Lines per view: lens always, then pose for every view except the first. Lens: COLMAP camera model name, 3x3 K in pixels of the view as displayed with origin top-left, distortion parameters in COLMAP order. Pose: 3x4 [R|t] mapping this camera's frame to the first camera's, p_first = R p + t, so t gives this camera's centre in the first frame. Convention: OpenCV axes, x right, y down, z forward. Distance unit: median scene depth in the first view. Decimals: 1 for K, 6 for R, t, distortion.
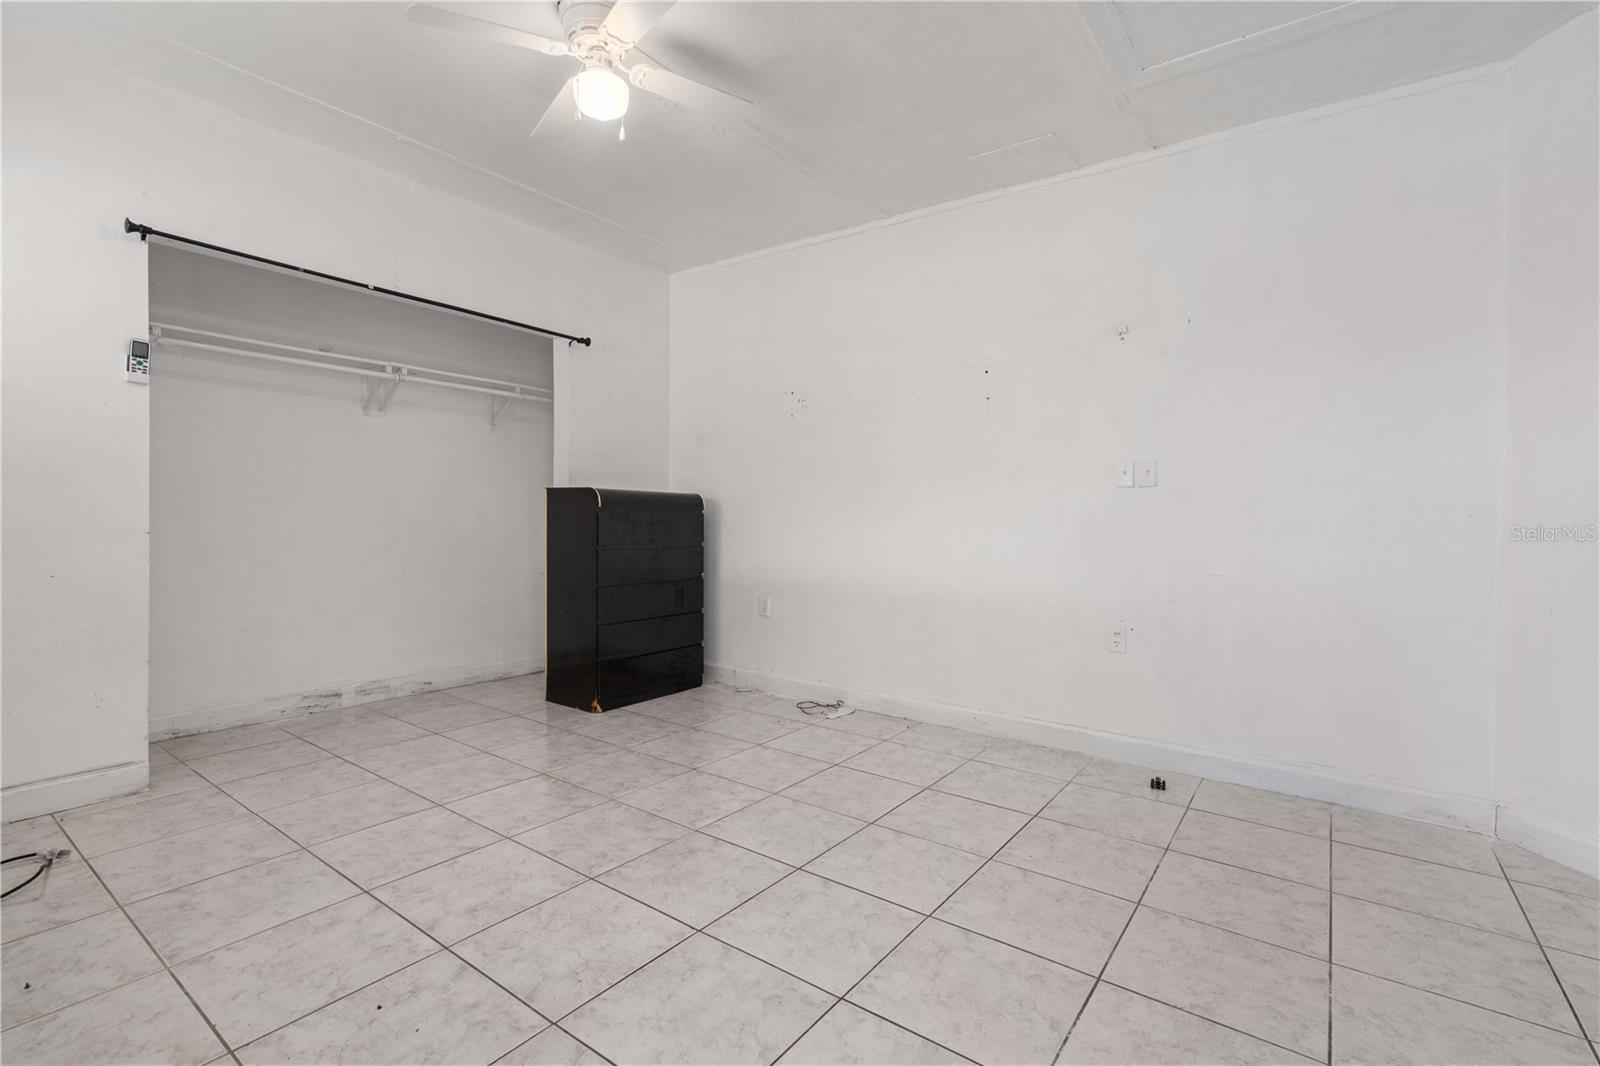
lens RADIAL K [[723.4, 0, 790.4], [0, 723.4, 523.6], [0, 0, 1]] dist [-0.002091, -0.000140]
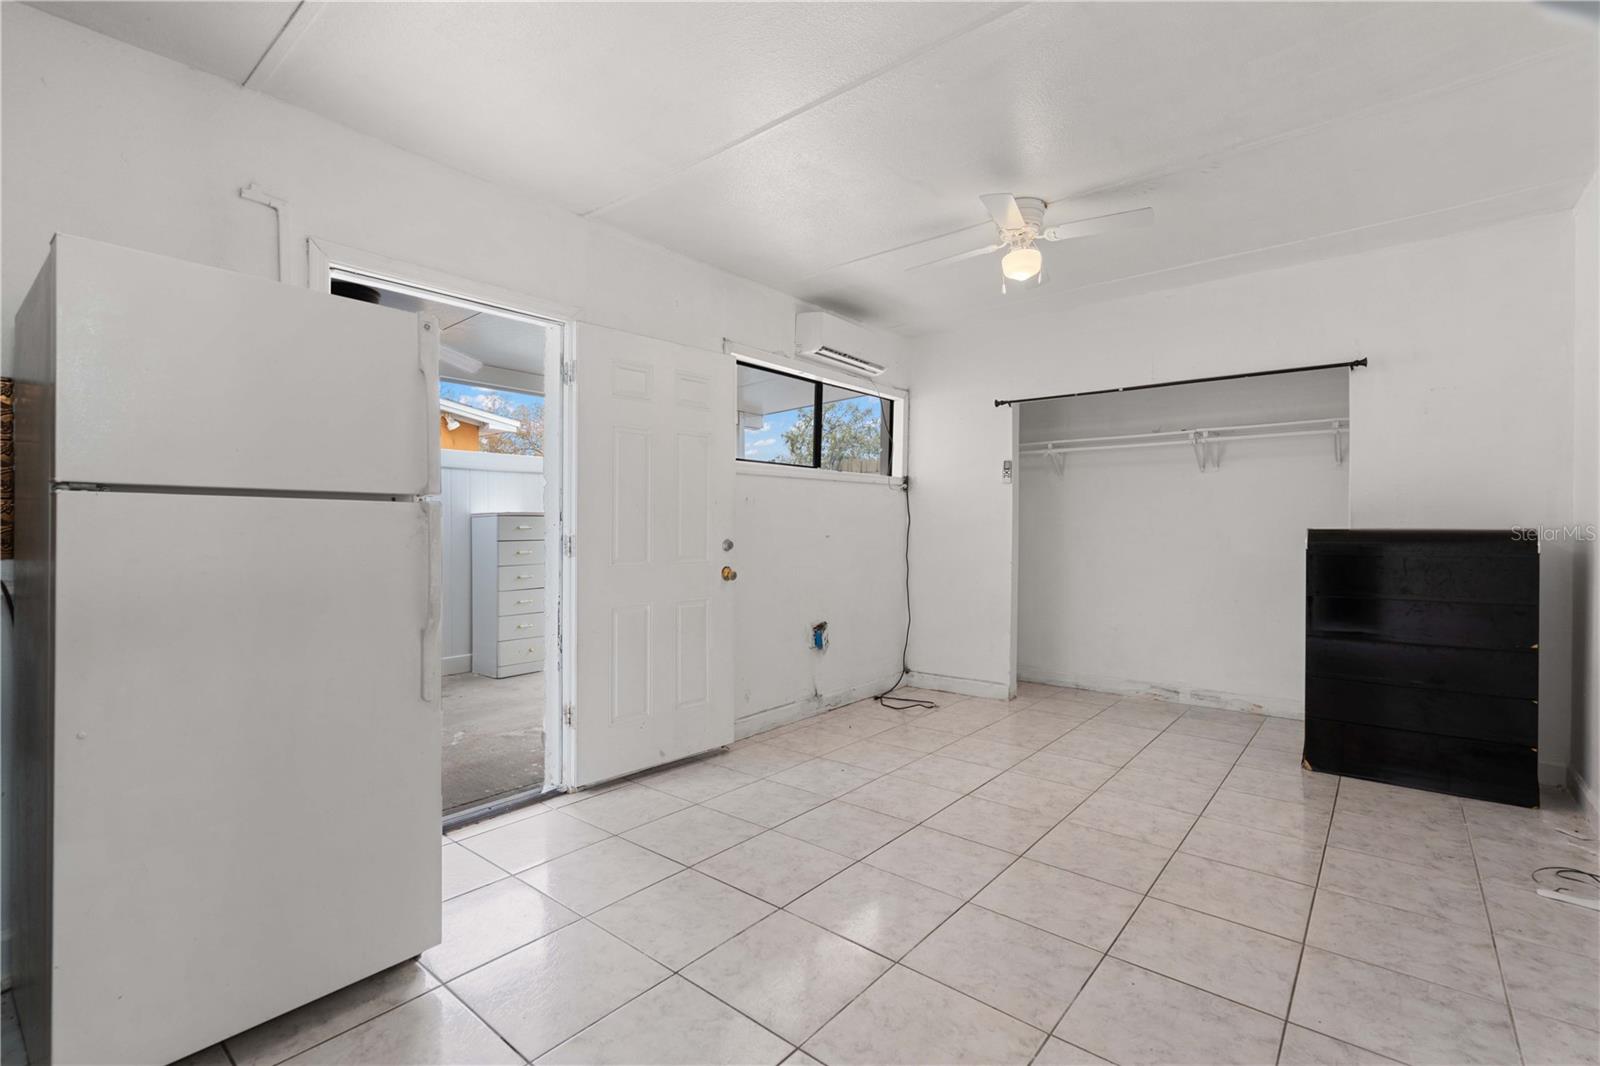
lens RADIAL K [[723.4, 0, 790.6], [0, 723.4, 535.8], [0, 0, 1]] dist [-0.002091, -0.000140]
pose [[-0.061205, -0.006031, -0.998107, 0.747208], [-0.009309, 0.999942, -0.005471, -0.030861], [0.998082, 0.008956, -0.061257, 0.407319]]
